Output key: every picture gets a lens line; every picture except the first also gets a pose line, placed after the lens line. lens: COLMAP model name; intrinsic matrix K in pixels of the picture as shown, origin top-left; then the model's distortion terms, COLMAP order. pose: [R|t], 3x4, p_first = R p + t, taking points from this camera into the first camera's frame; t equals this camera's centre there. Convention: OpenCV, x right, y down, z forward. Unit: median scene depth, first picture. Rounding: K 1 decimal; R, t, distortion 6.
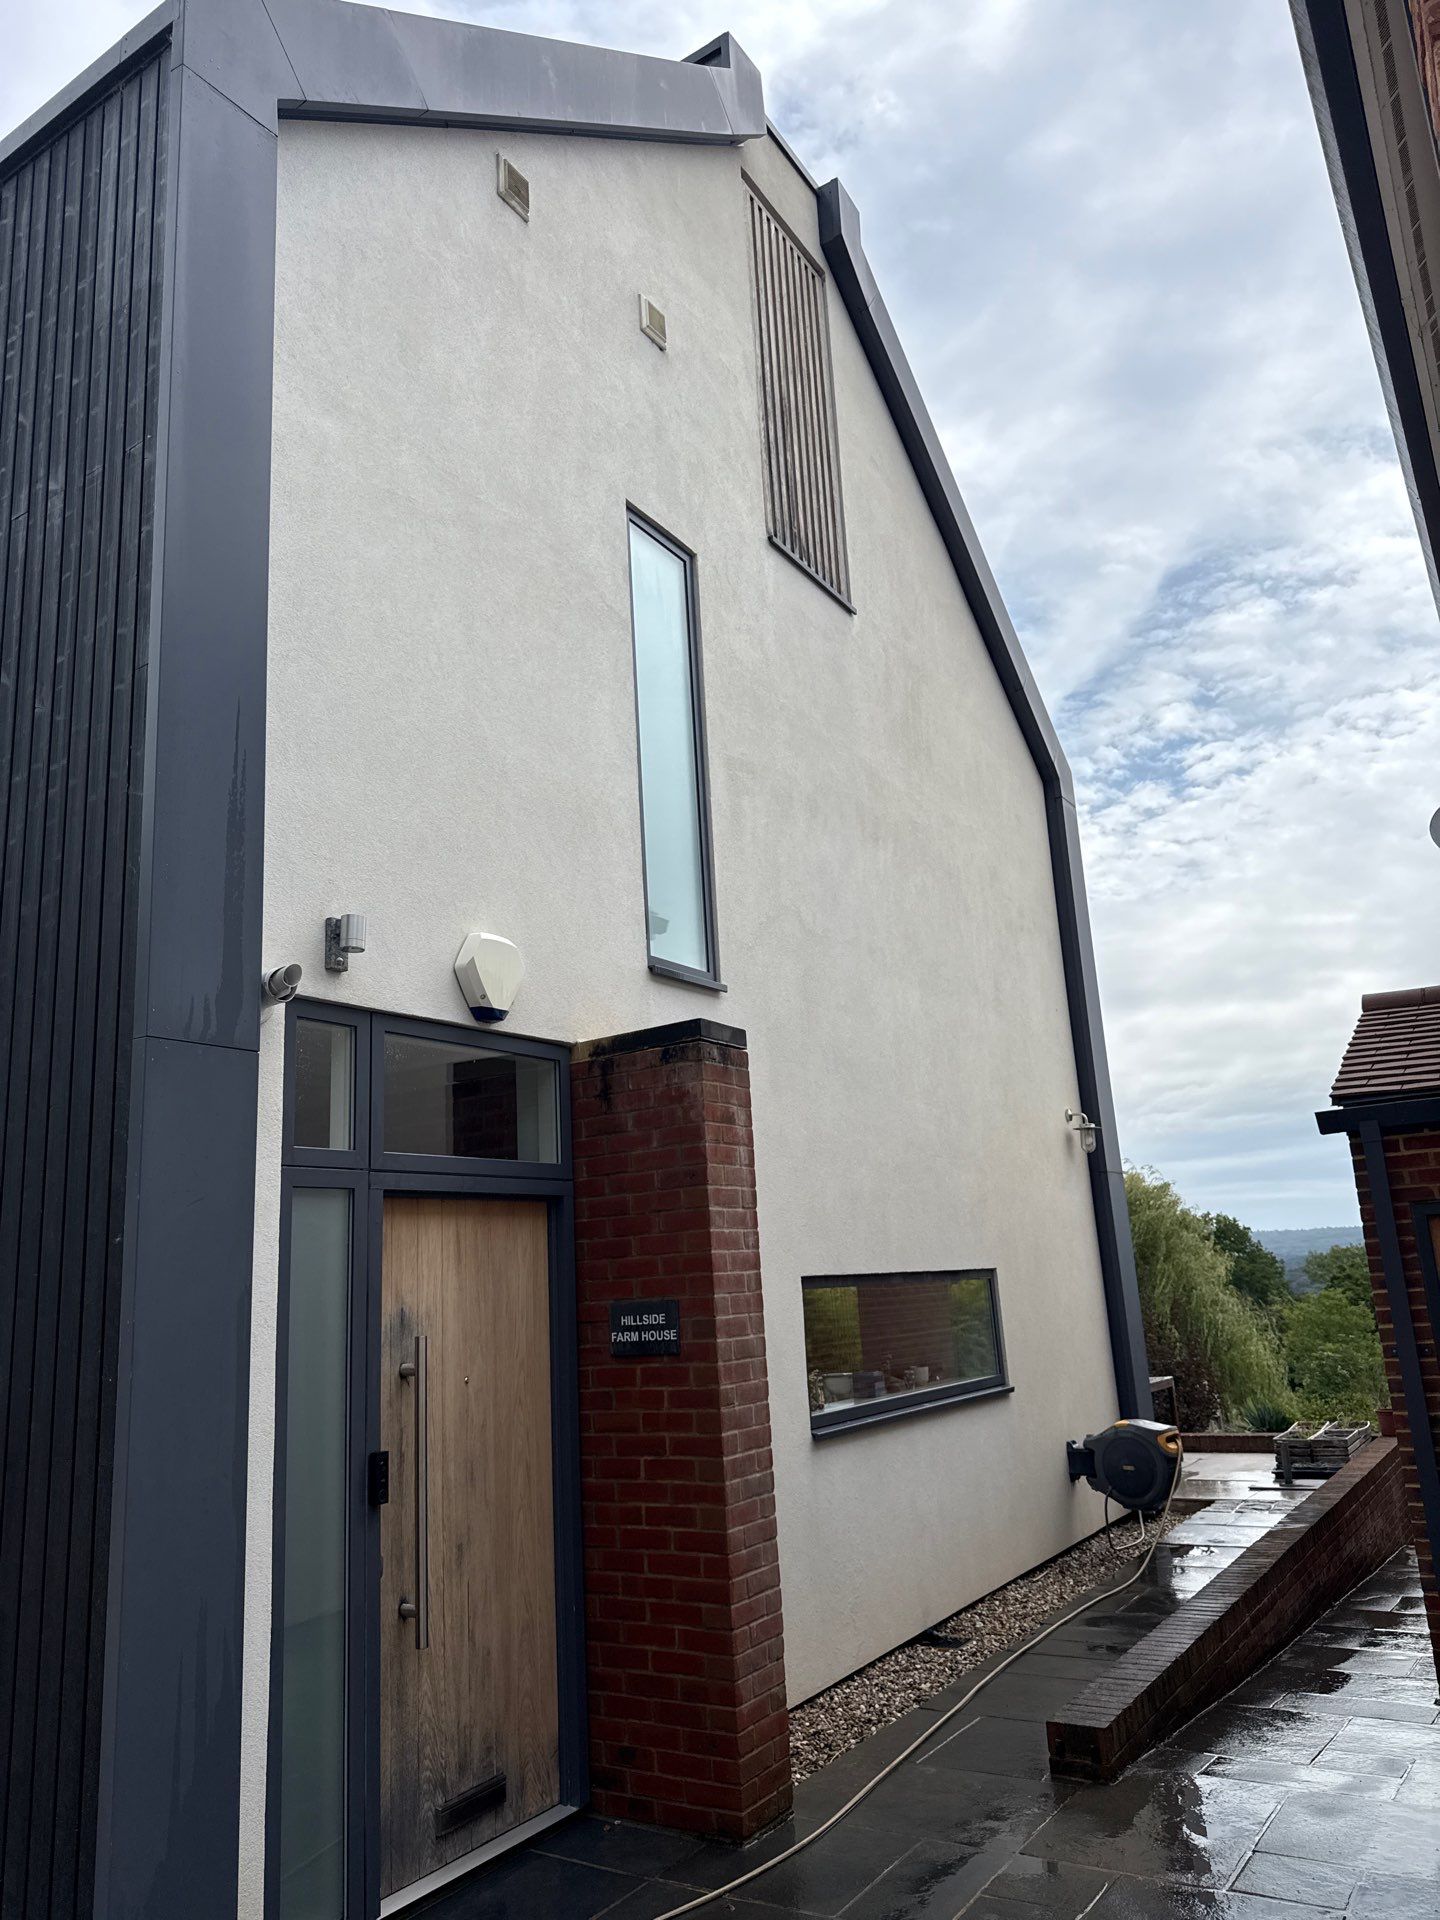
lens RADIAL K [[1339.4, 0, 712.6], [0, 1339.4, 957.9], [0, 0, 1]] dist [0.029315, -0.036817]
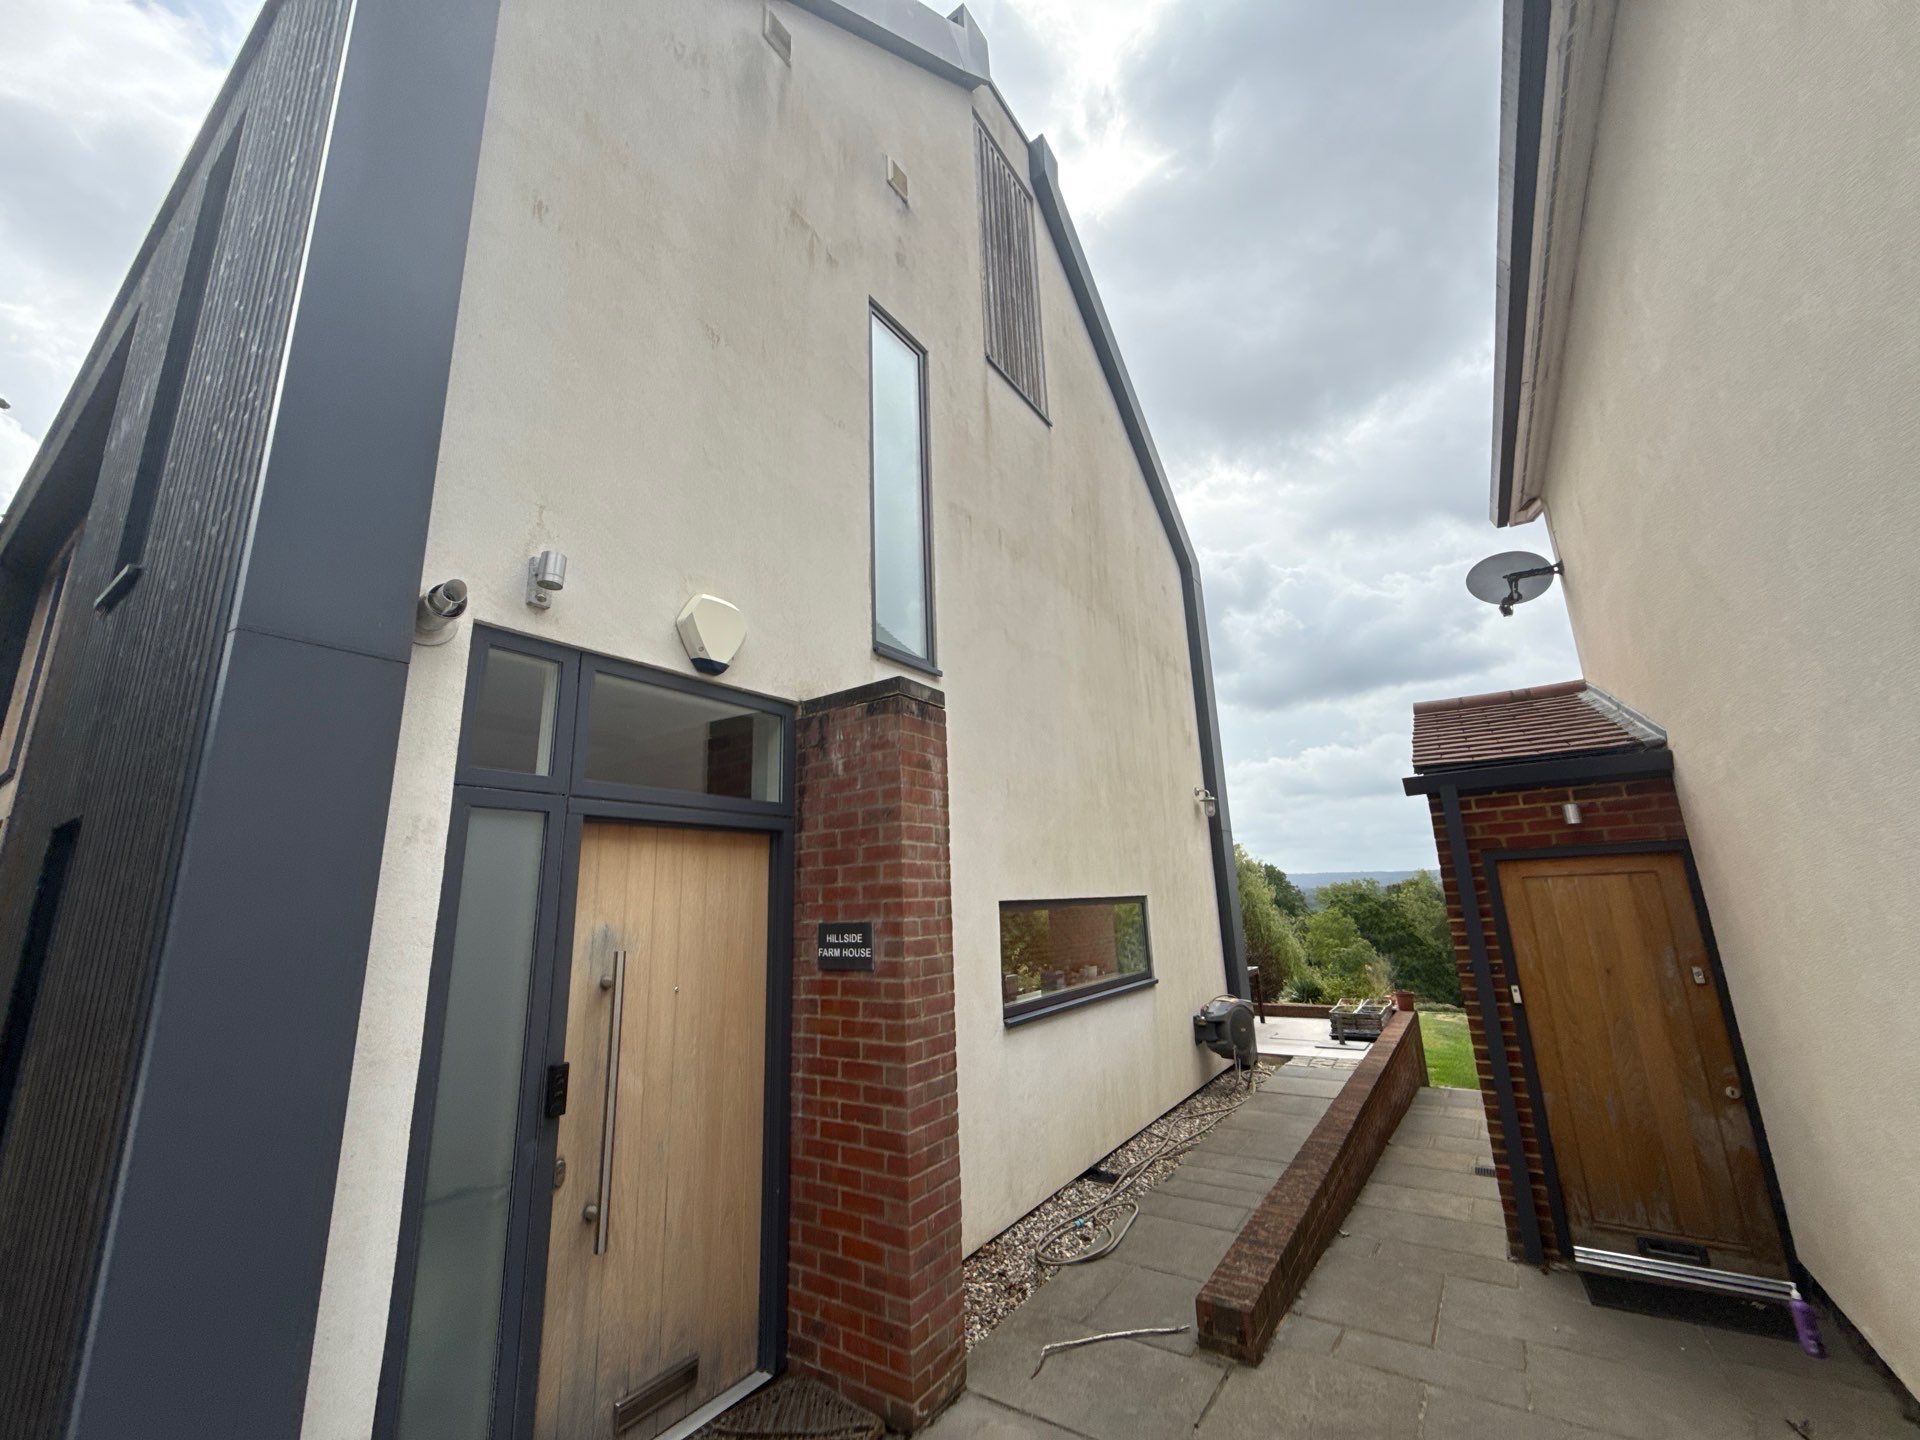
lens RADIAL K [[745.3, 0, 960.4], [0, 745.3, 714.7], [0, 0, 1]] dist [-0.006499, 0.001081]
pose [[0.999506, 0.012446, -0.028858, 0.053113], [-0.012539, 0.999917, -0.003050, 0.068283], [0.028817, 0.003410, 0.999579, 0.312228]]
